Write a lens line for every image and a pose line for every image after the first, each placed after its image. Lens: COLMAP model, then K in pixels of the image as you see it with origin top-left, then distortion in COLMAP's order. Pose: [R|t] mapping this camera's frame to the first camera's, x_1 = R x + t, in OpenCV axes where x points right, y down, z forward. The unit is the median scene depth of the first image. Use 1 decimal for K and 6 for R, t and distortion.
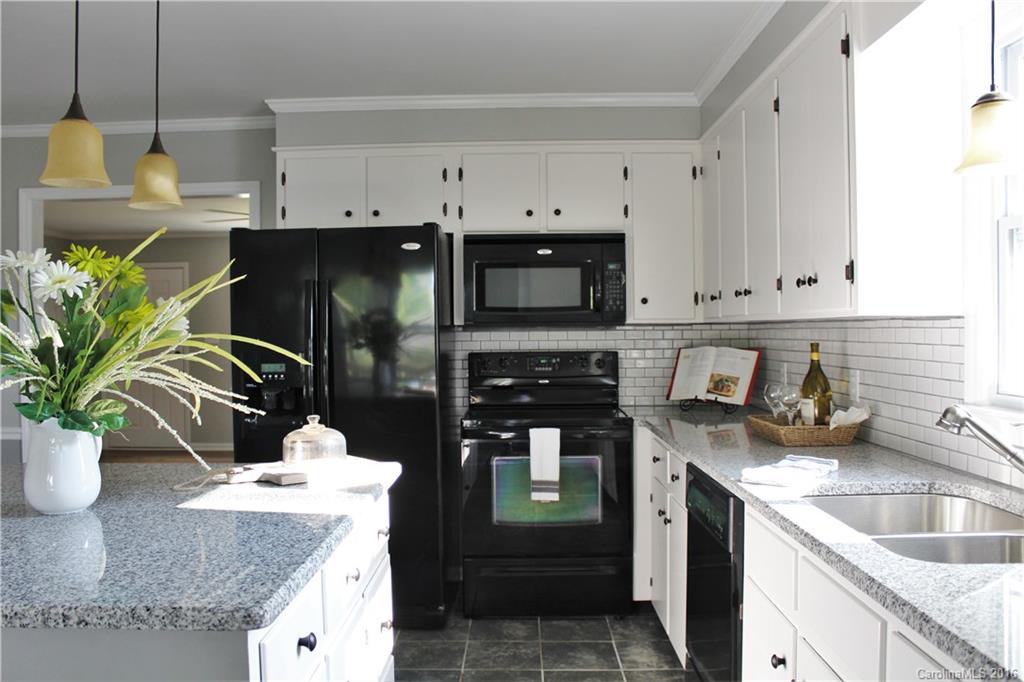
lens RADIAL K [[871.0, 0, 481.2], [0, 871.0, 351.1], [0, 0, 1]] dist [-0.139366, 0.106259]
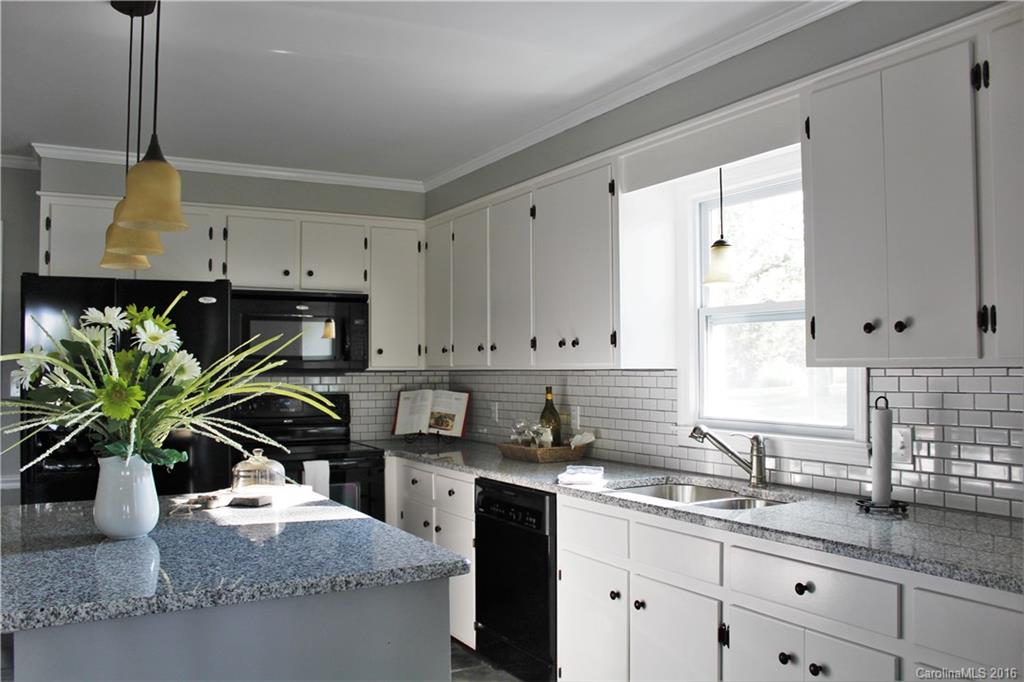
lens RADIAL K [[871.0, 0, 506.7], [0, 871.0, 346.3], [0, 0, 1]] dist [-0.139366, 0.106259]
pose [[0.856249, 0.020058, 0.516174, -0.290735], [0.007855, 0.998625, -0.051836, -0.001882], [-0.516504, 0.048438, 0.854914, -0.116157]]
